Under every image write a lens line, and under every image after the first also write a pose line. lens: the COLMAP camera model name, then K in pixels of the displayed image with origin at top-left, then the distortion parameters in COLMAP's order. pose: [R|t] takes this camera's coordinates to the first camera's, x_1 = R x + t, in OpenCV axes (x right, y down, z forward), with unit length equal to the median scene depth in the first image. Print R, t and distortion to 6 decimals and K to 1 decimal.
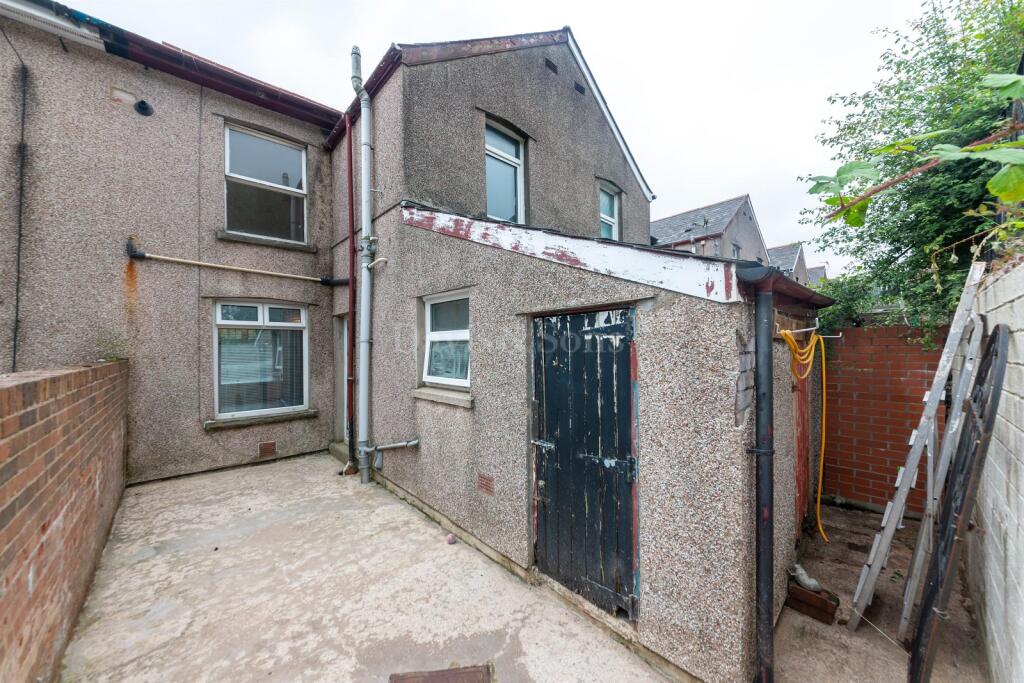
lens RADIAL K [[359.4, 0, 508.2], [0, 359.4, 341.9], [0, 0, 1]] dist [-0.007213, 0.001178]
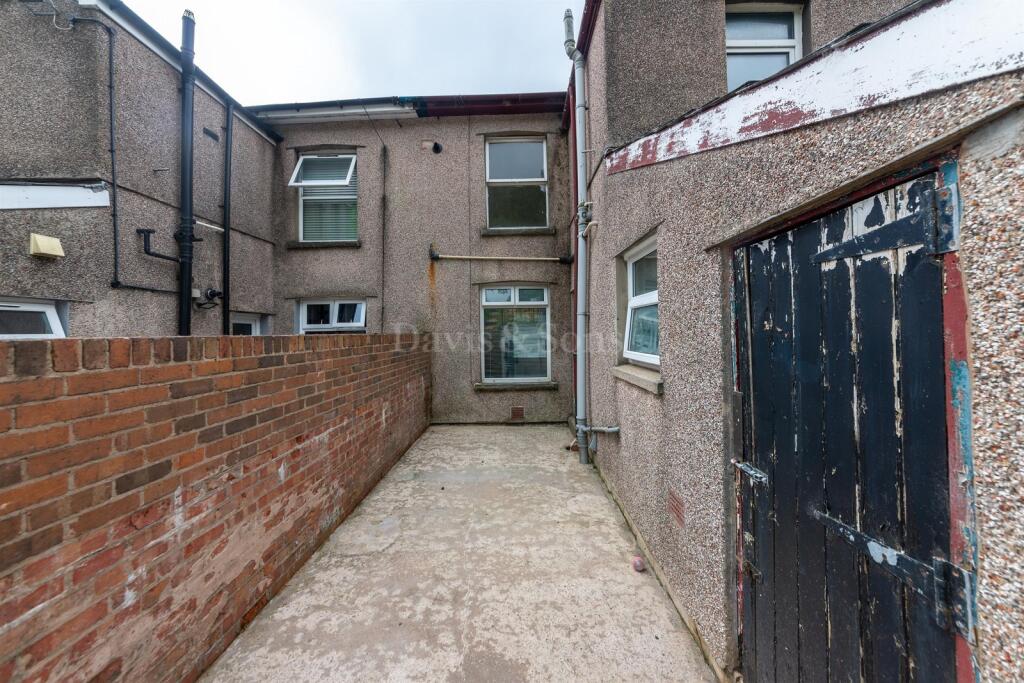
lens RADIAL K [[359.4, 0, 519.2], [0, 359.4, 326.6], [0, 0, 1]] dist [-0.007213, 0.001178]
pose [[0.739218, -0.013550, -0.673330, 0.175908], [0.017791, 0.999842, -0.000588, 0.044034], [0.673231, -0.011544, 0.739342, 0.283041]]
